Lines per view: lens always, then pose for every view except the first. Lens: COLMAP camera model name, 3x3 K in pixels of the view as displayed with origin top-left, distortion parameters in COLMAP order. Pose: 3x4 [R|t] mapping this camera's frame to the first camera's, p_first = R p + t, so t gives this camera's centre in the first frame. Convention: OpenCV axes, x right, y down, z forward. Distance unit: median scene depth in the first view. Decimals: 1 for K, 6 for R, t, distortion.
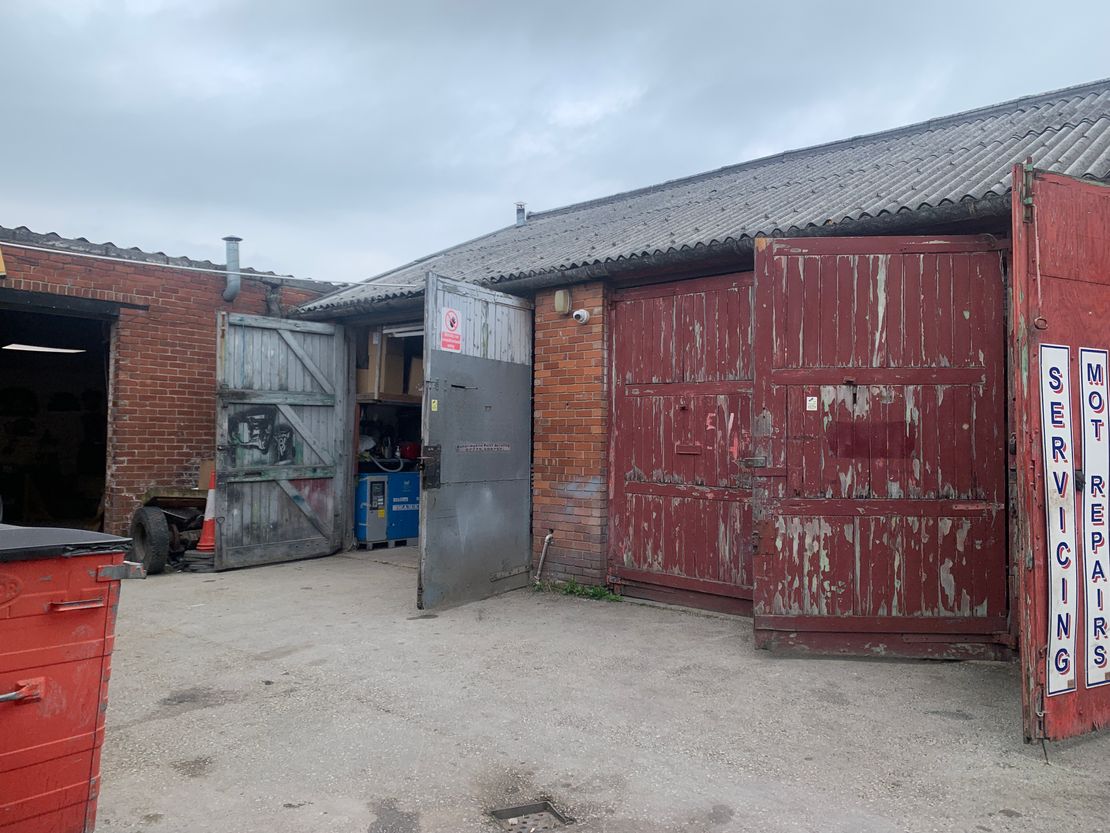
lens RADIAL K [[844.0, 0, 555.2], [0, 844.0, 408.4], [0, 0, 1]] dist [0.099859, -0.160804]
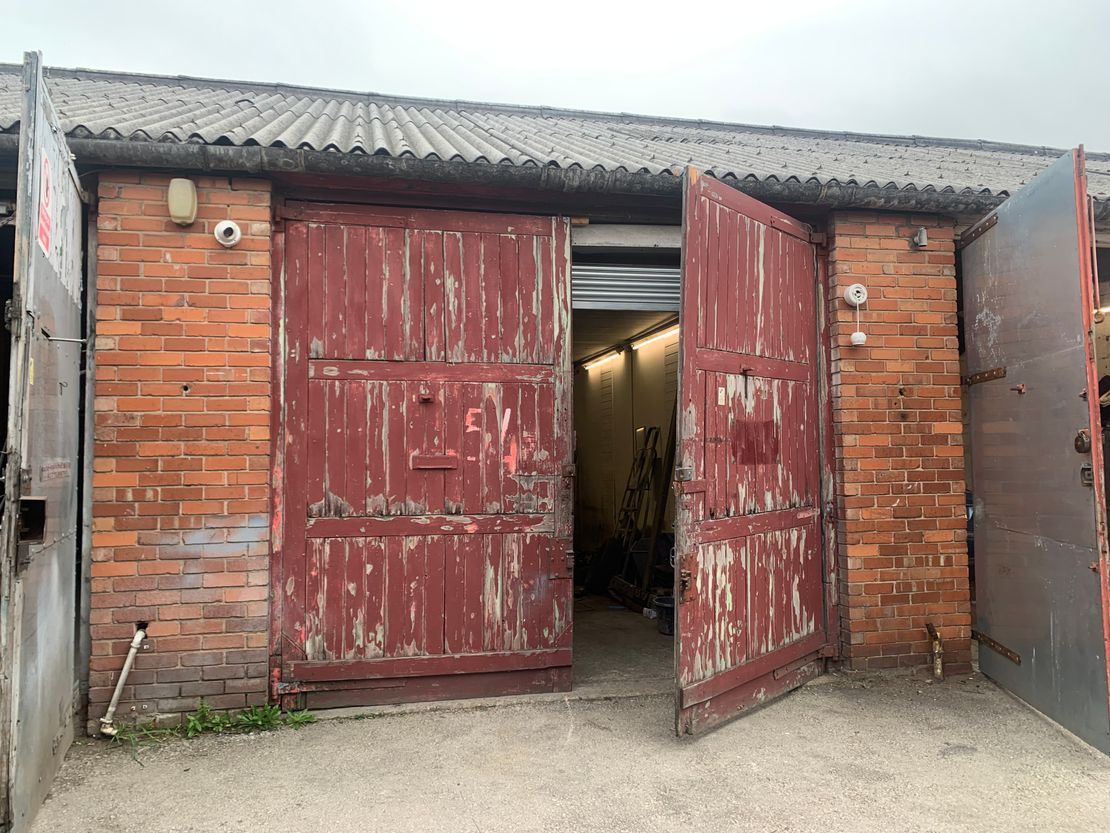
lens RADIAL K [[844.0, 0, 555.2], [0, 844.0, 408.4], [0, 0, 1]] dist [0.099859, -0.160804]
pose [[0.585368, 0.028145, 0.810279, -0.317854], [-0.013581, 0.999597, -0.024910, 0.020723], [-0.810654, 0.003577, 0.585515, 0.515480]]
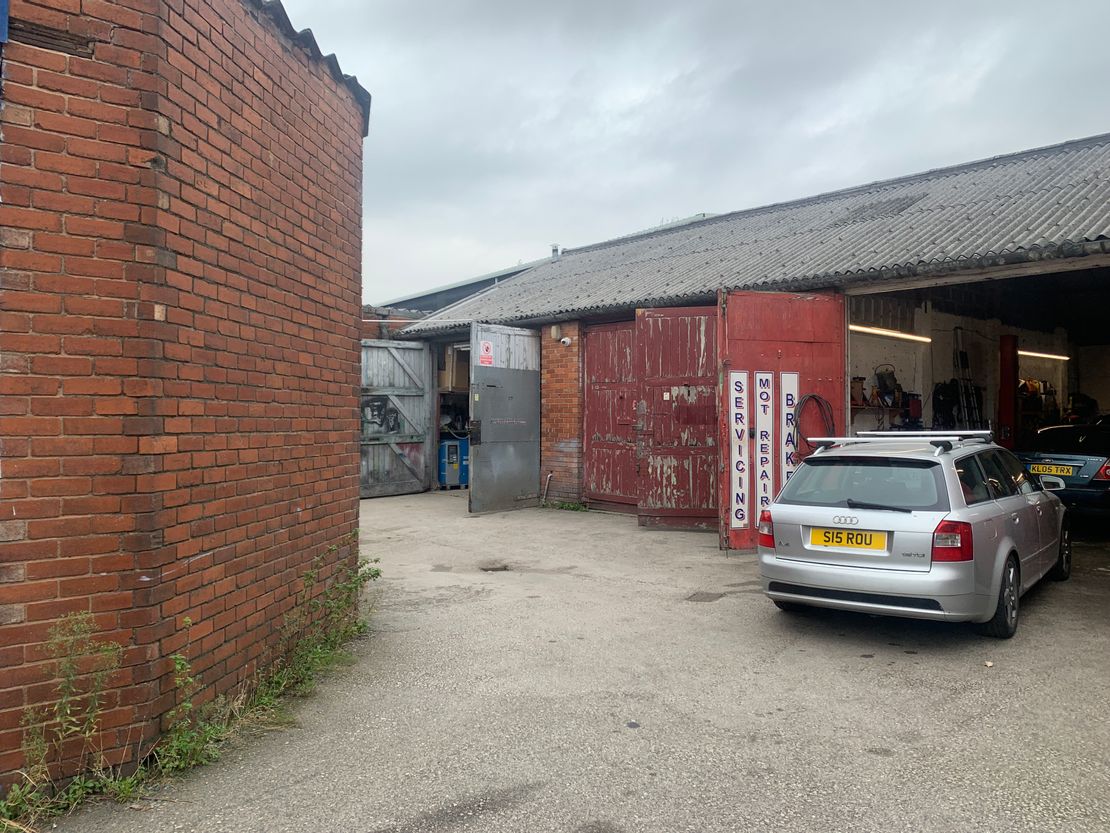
lens RADIAL K [[844.0, 0, 555.2], [0, 844.0, 408.4], [0, 0, 1]] dist [0.099859, -0.160804]
pose [[0.993654, -0.008809, -0.112133, 0.204560], [0.011763, 0.999600, 0.025713, -0.022701], [0.111861, -0.026869, 0.993360, -0.684234]]
